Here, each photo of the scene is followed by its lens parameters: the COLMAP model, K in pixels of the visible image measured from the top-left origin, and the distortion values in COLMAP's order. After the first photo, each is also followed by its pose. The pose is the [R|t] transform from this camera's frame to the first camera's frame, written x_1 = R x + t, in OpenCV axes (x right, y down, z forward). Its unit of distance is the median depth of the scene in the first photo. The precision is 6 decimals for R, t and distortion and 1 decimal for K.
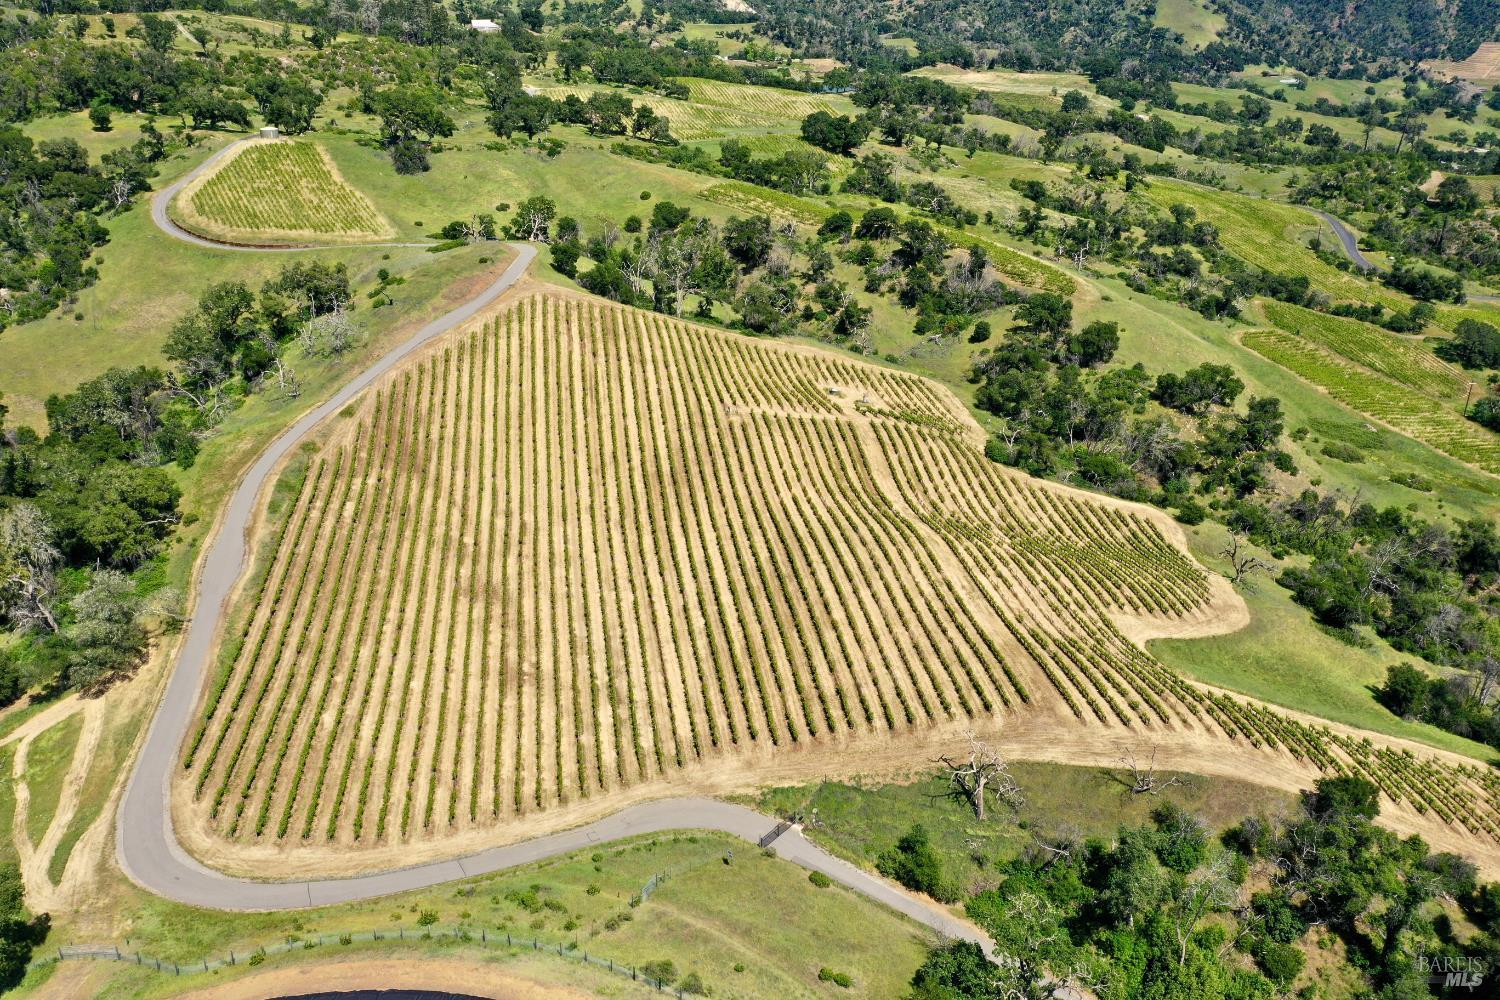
lens RADIAL K [[1180.6, 0, 749.9], [0, 1180.6, 497.7], [0, 0, 1]] dist [-0.000470, -0.006285]
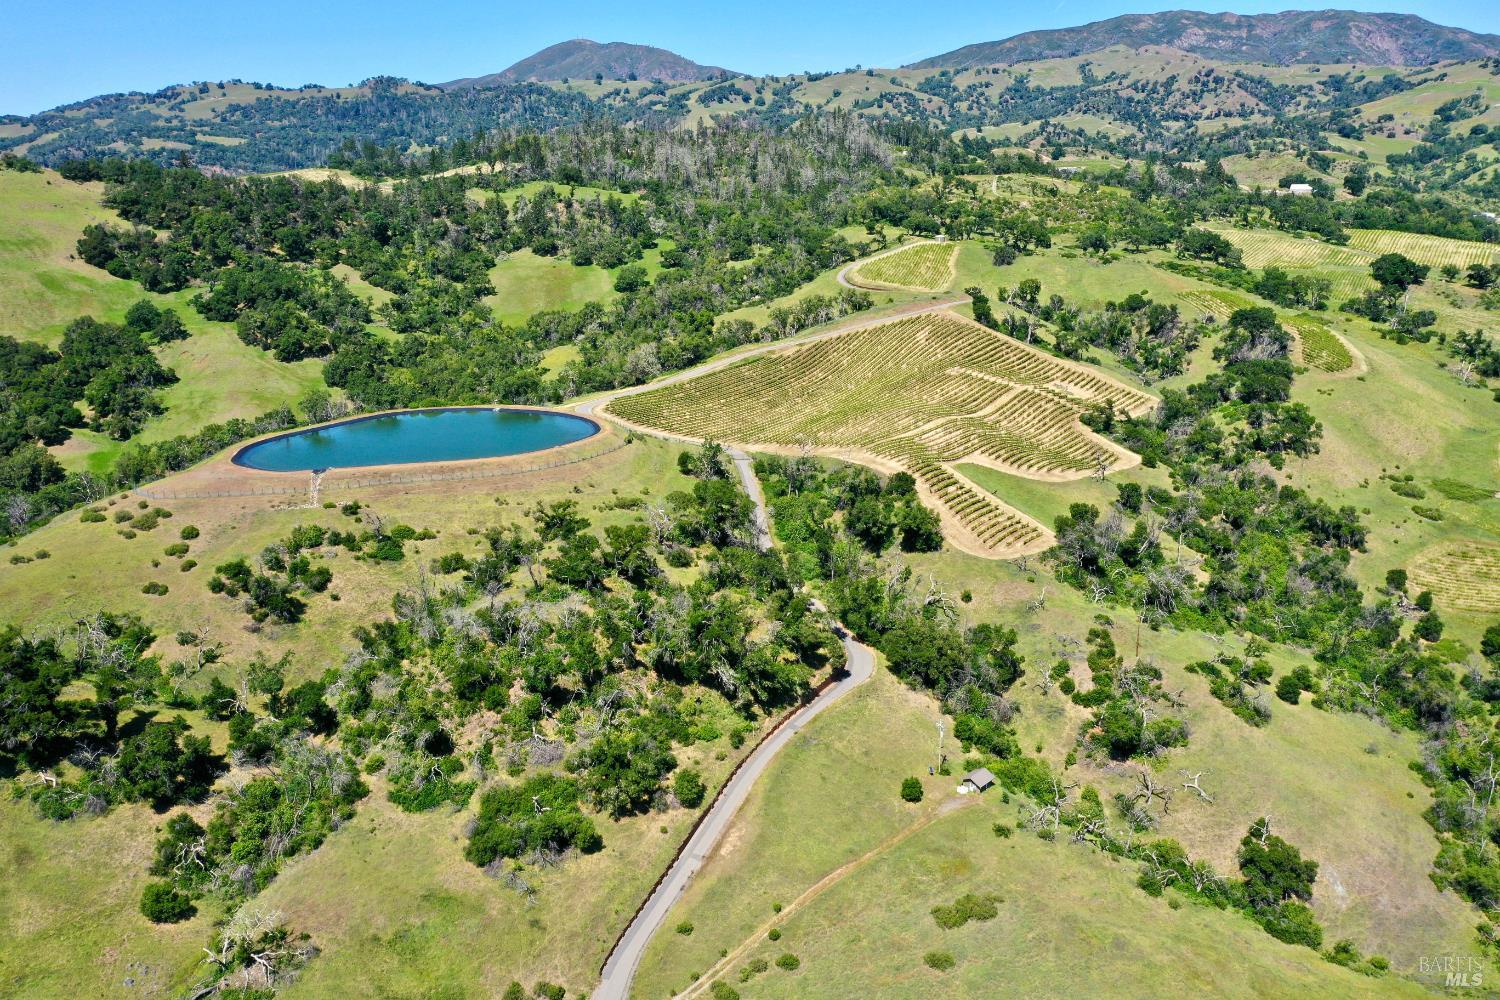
lens RADIAL K [[1180.6, 0, 748.9], [0, 1180.6, 499.7], [0, 0, 1]] dist [-0.000470, -0.006285]
pose [[0.663247, 0.197921, -0.721755, 0.717261], [-0.290749, 0.956787, -0.004808, 0.140522], [0.689614, 0.213039, 0.692132, -0.290720]]
